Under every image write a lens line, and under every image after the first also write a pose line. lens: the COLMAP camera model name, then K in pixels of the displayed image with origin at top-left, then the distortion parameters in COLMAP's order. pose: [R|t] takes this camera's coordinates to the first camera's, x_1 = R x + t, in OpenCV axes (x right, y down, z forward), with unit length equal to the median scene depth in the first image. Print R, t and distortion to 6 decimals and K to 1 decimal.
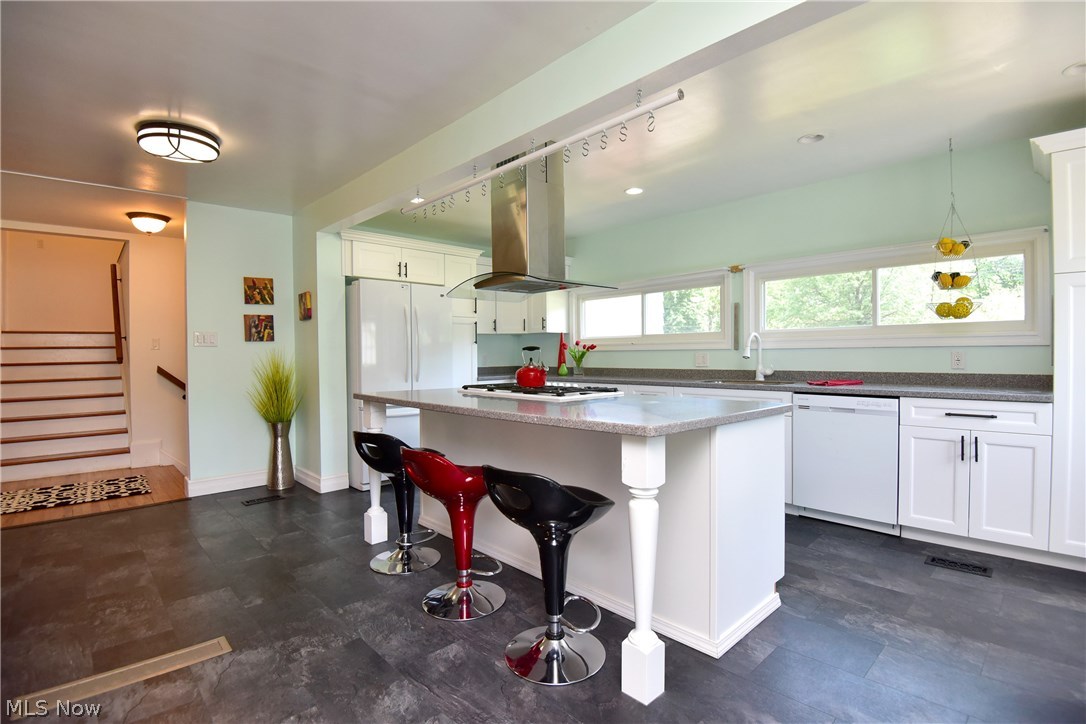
lens RADIAL K [[527.8, 0, 543.0], [0, 527.8, 362.0], [0, 0, 1]] dist [-0.019335, -0.017430]
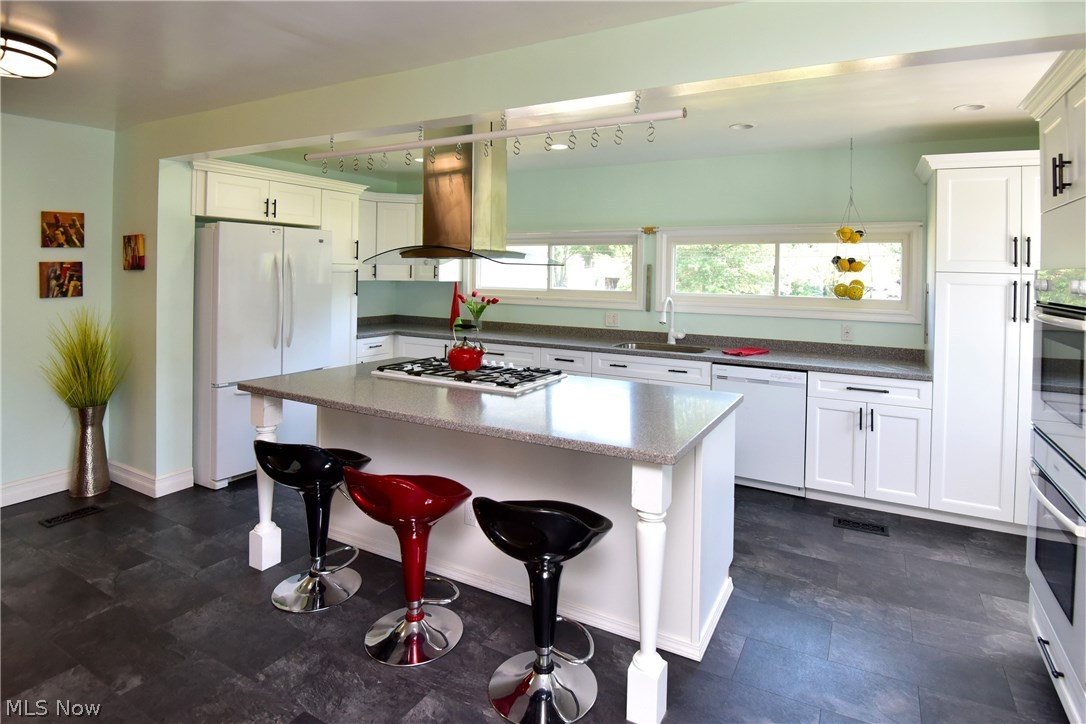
lens RADIAL K [[583.1, 0, 575.3], [0, 583.1, 276.7], [0, 0, 1]] dist [-0.005364, -0.017064]
pose [[0.944309, 0.020859, 0.328399, -0.185001], [-0.018787, 0.999779, -0.009484, -0.111032], [-0.328524, 0.002786, 0.944491, 0.003756]]
